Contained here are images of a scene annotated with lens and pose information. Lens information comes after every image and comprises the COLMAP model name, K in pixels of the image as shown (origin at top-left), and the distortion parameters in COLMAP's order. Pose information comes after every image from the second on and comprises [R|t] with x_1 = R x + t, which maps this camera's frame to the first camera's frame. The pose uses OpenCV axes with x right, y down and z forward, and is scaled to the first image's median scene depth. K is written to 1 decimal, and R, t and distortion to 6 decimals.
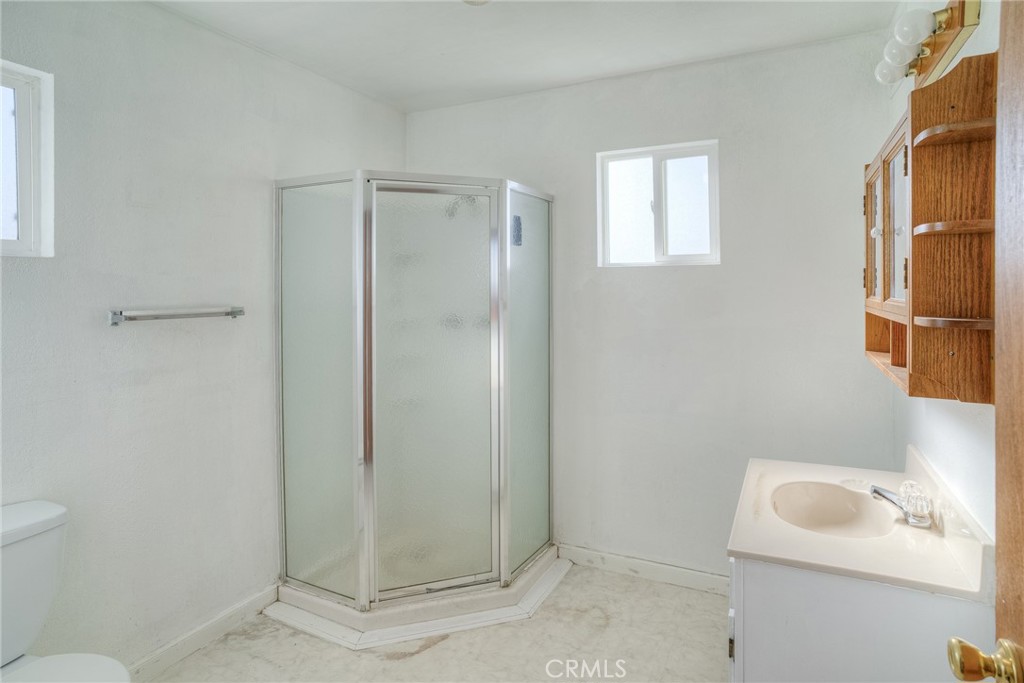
lens RADIAL K [[542.1, 0, 512.0], [0, 542.1, 341.5], [0, 0, 1]] dist [-0.065429, 0.036180]
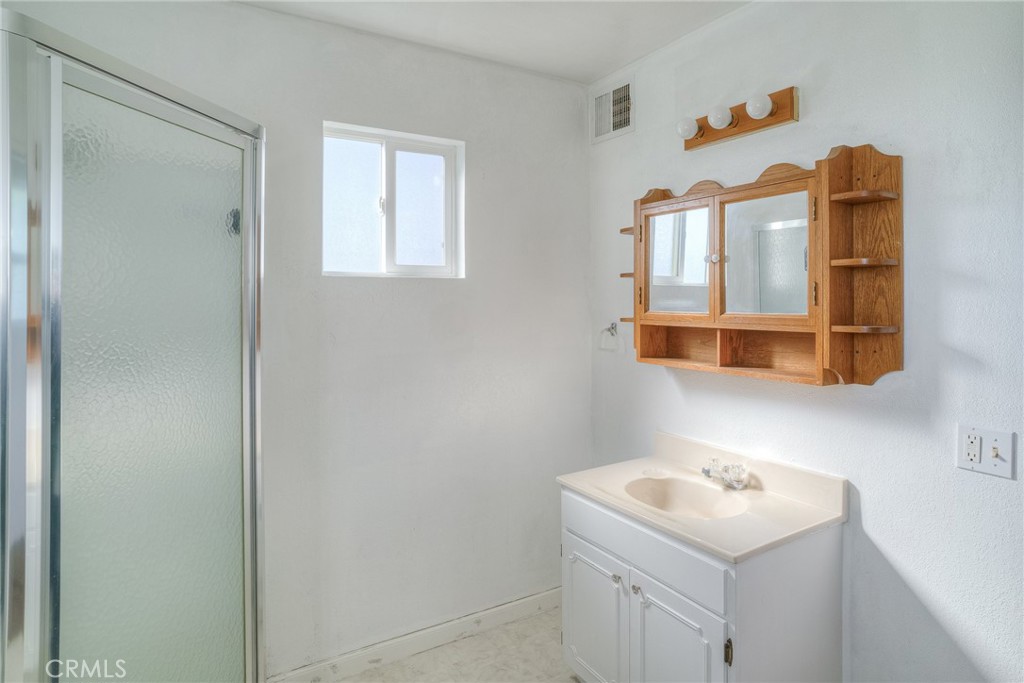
lens RADIAL K [[566.7, 0, 512.0], [0, 566.7, 341.5], [0, 0, 1]] dist [-0.051945, 0.000059]
pose [[0.529748, -0.050678, 0.846640, -0.371481], [0.080671, 0.996698, 0.009184, -0.036936], [-0.844310, 0.063434, 0.532087, 0.399871]]
